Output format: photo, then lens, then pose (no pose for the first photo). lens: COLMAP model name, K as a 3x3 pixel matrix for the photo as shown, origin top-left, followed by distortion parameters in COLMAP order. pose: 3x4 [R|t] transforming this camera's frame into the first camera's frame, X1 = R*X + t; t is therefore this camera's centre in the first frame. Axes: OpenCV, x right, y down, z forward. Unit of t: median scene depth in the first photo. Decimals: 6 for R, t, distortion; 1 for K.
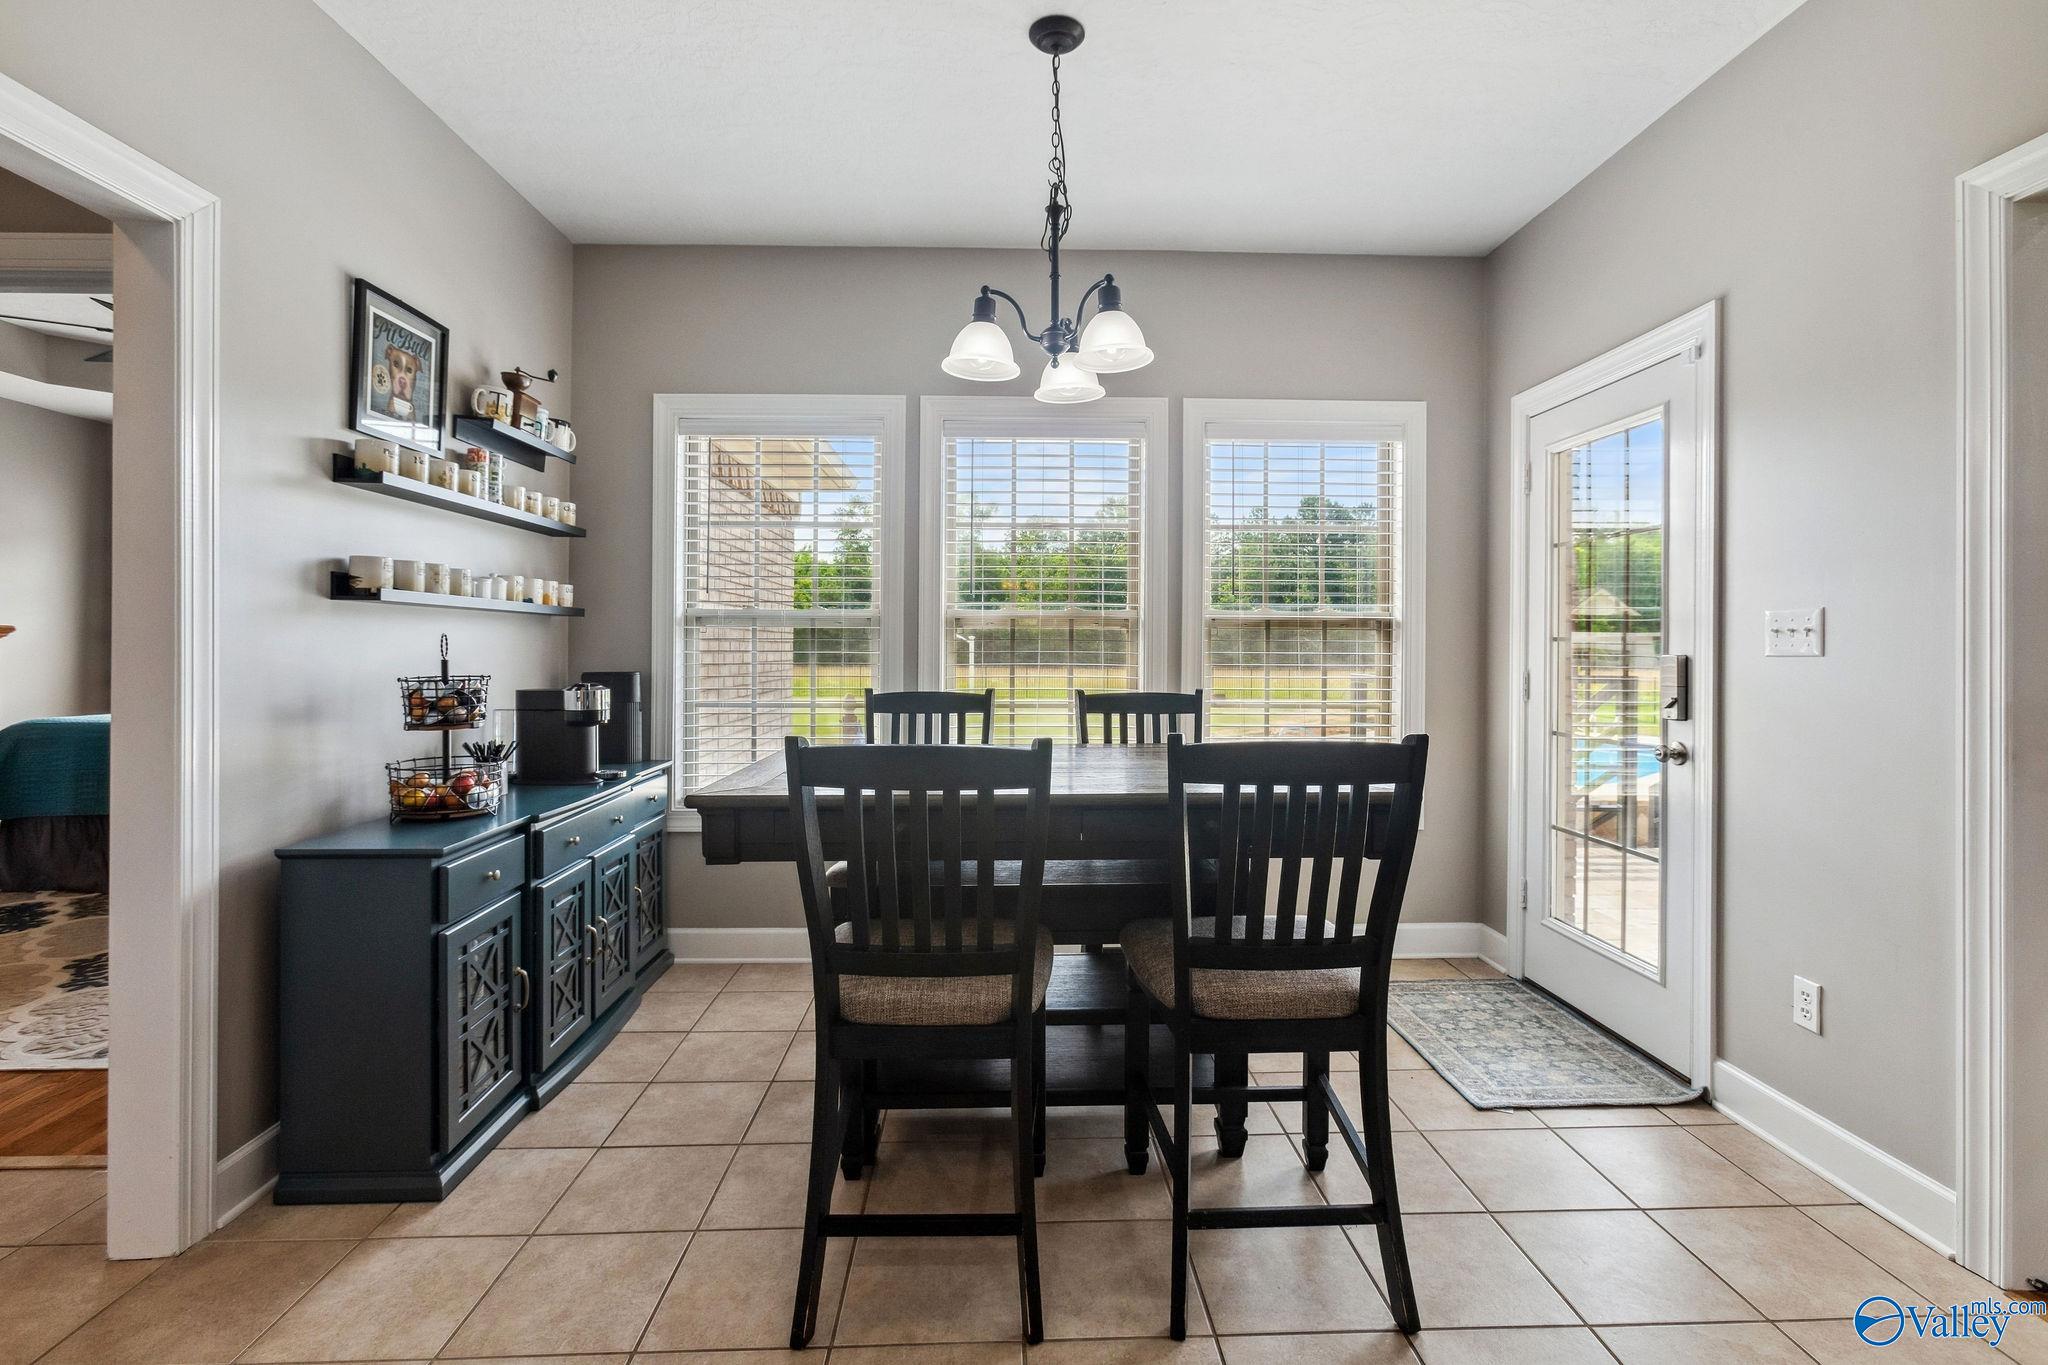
lens RADIAL K [[921.7, 0, 1018.9], [0, 921.7, 650.4], [0, 0, 1]] dist [-0.030055, 0.024026]
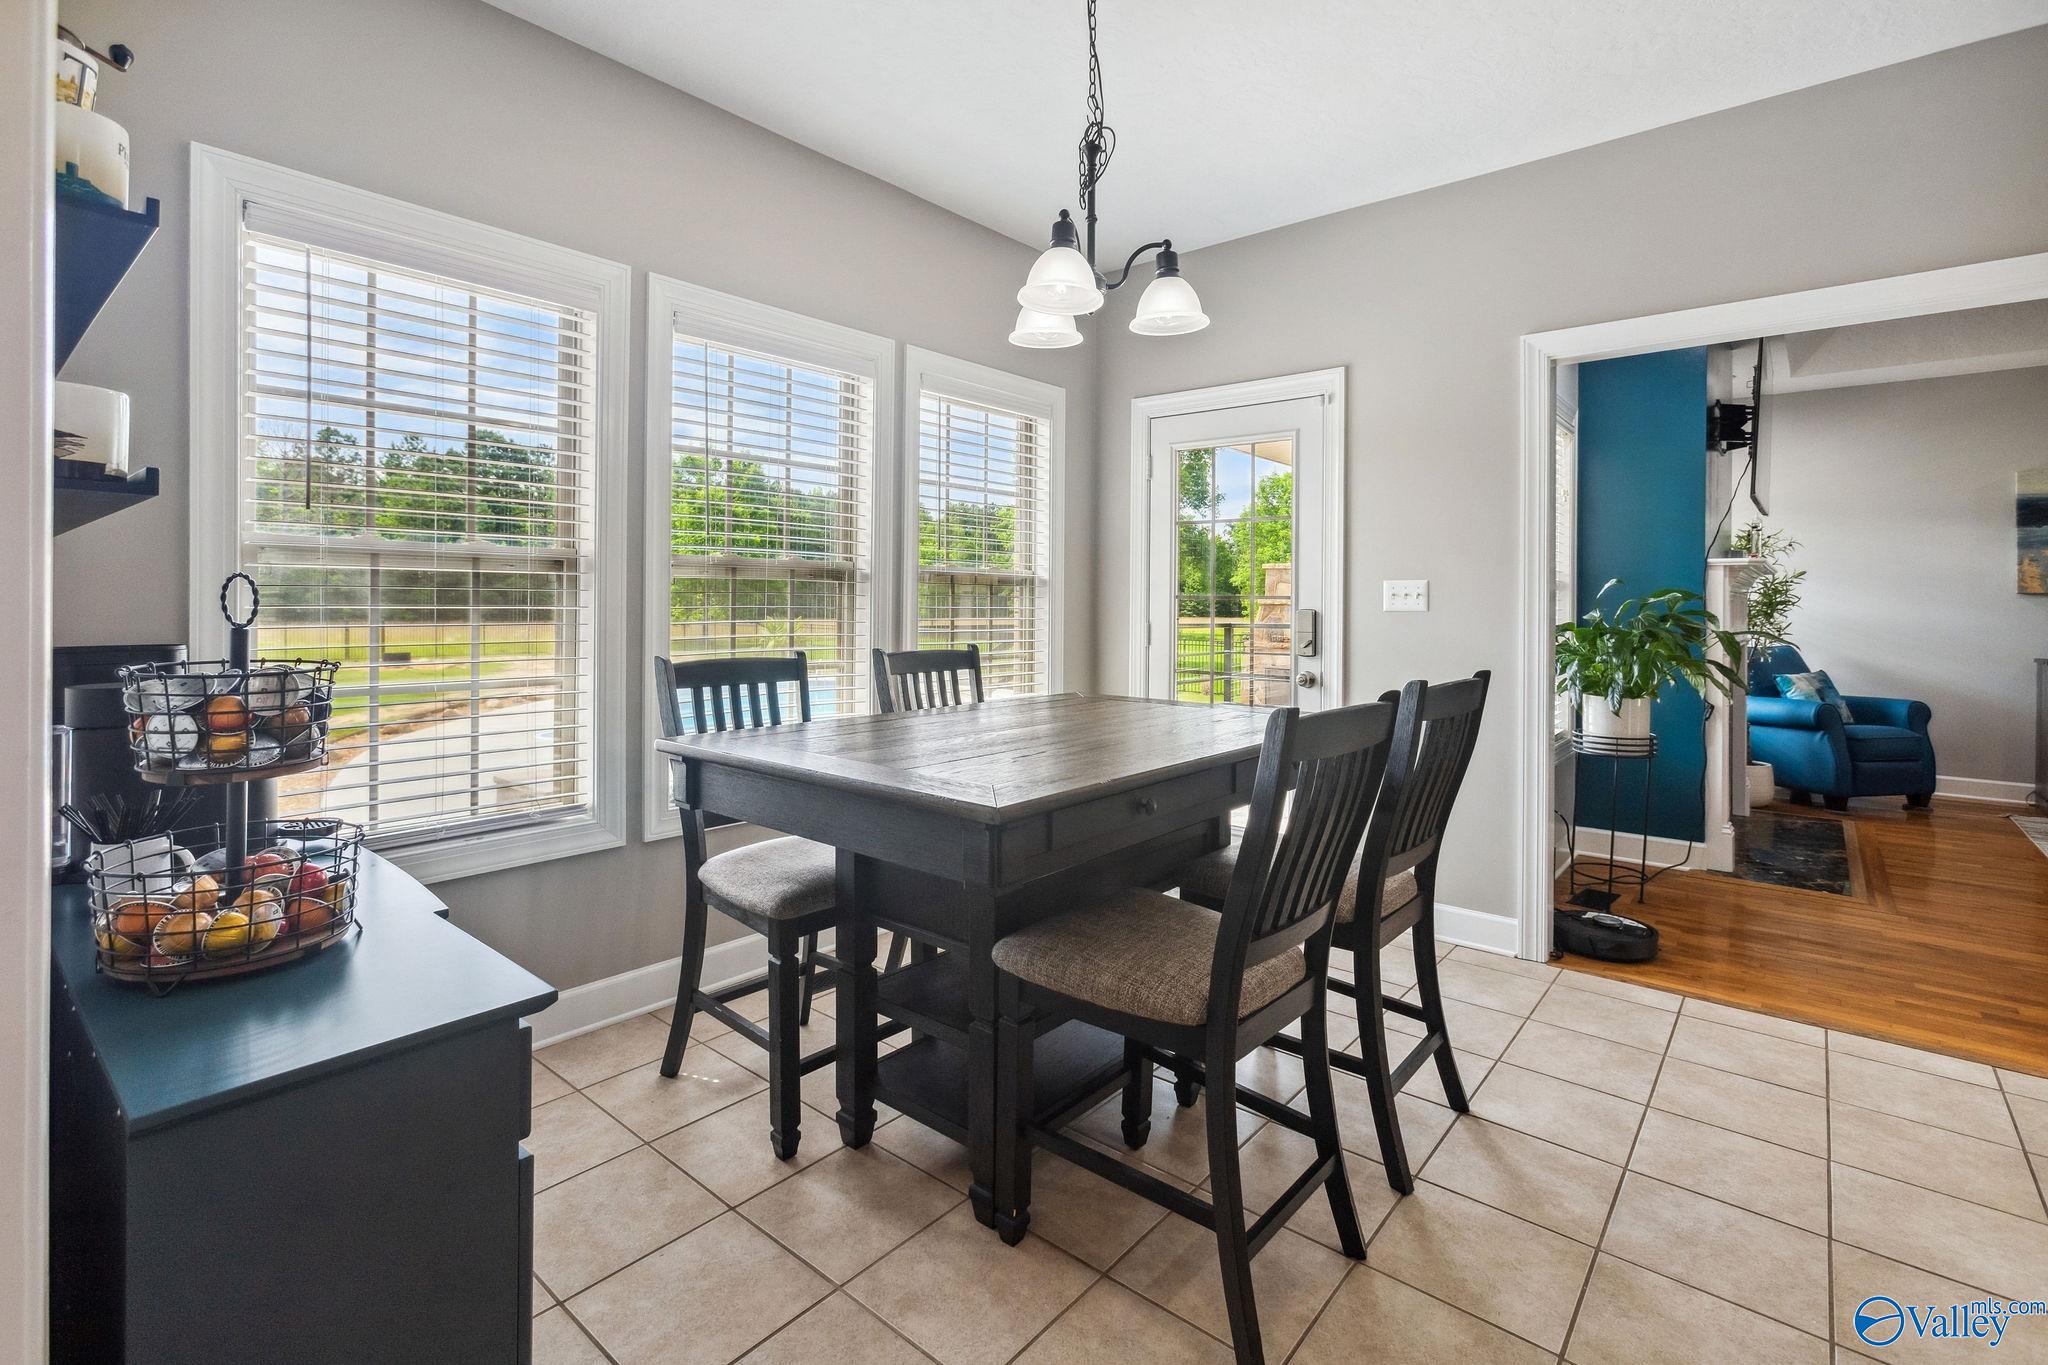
lens RADIAL K [[940.9, 0, 1013.0], [0, 940.9, 609.6], [0, 0, 1]] dist [-0.001743, 0.001030]
pose [[0.684415, -0.002560, 0.729088, -0.646520], [-0.004355, 0.999962, 0.007599, -0.004980], [-0.729079, -0.008376, 0.684378, 0.336379]]
